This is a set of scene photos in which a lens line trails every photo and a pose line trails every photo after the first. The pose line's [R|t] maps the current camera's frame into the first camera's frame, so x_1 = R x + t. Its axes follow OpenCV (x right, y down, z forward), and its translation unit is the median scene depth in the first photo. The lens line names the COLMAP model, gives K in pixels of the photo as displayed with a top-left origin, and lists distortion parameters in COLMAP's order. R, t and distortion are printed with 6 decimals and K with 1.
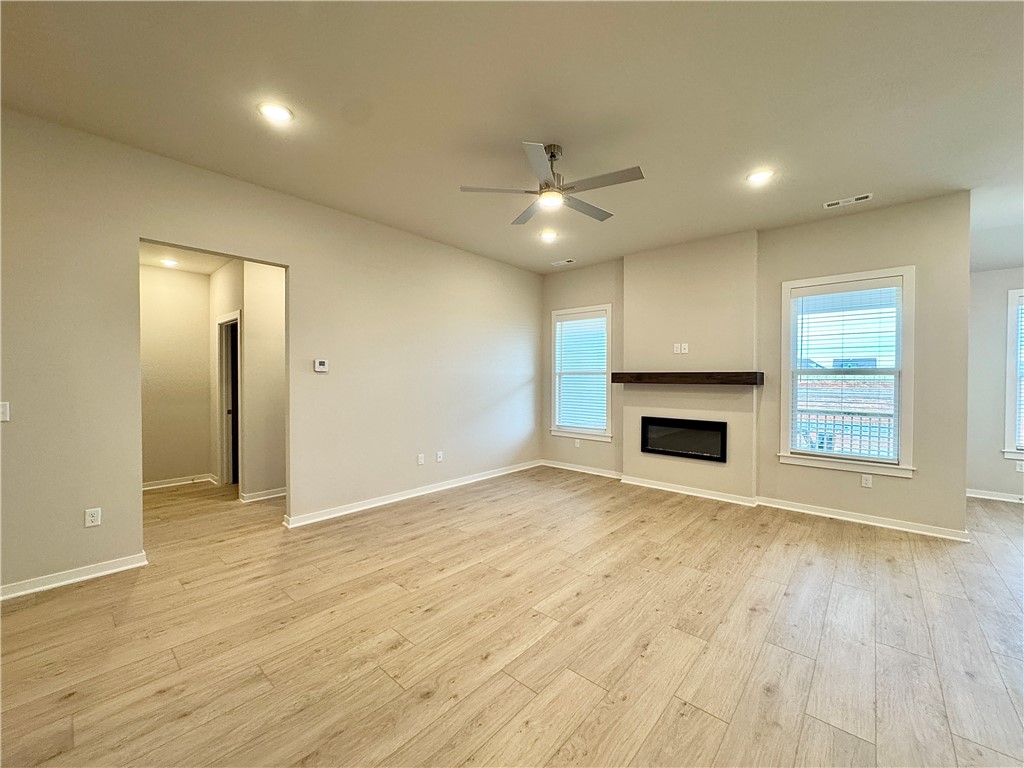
lens RADIAL K [[409.1, 0, 512.0], [0, 409.1, 384.0], [0, 0, 1]] dist [-0.007016, 0.000106]
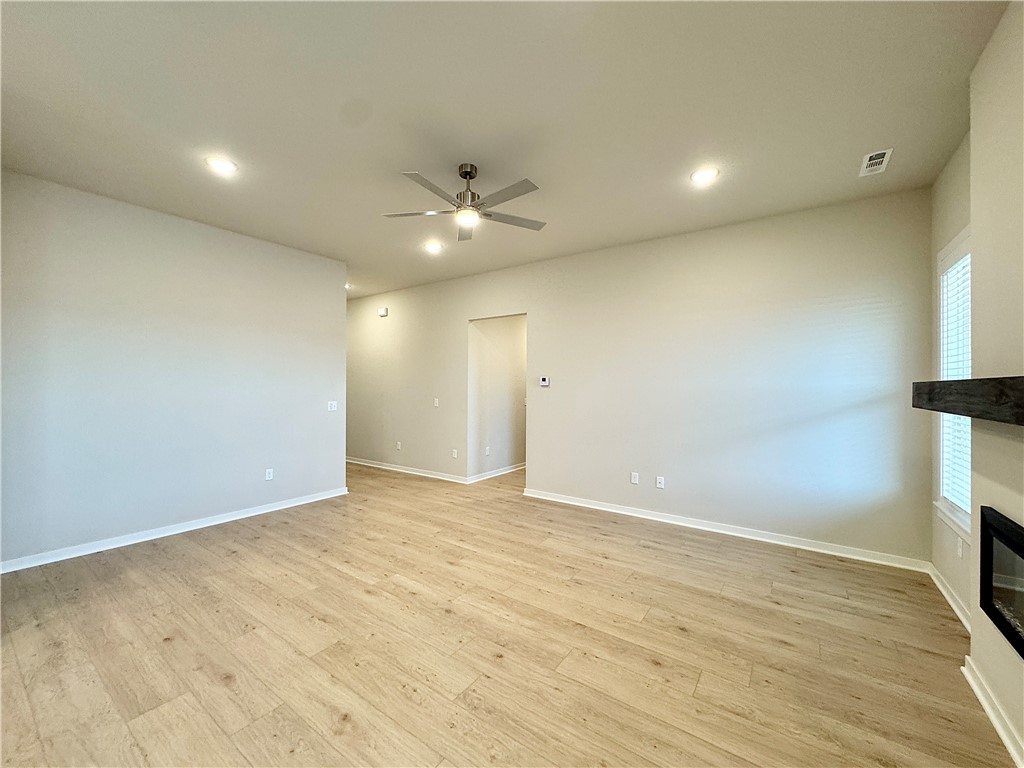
lens RADIAL K [[409.1, 0, 512.0], [0, 409.1, 384.0], [0, 0, 1]] dist [-0.007016, 0.000106]
pose [[0.110998, -0.010874, -0.993761, 0.870443], [-0.024909, 0.999596, -0.013720, -0.015316], [0.993508, 0.026276, 0.110682, 0.779729]]
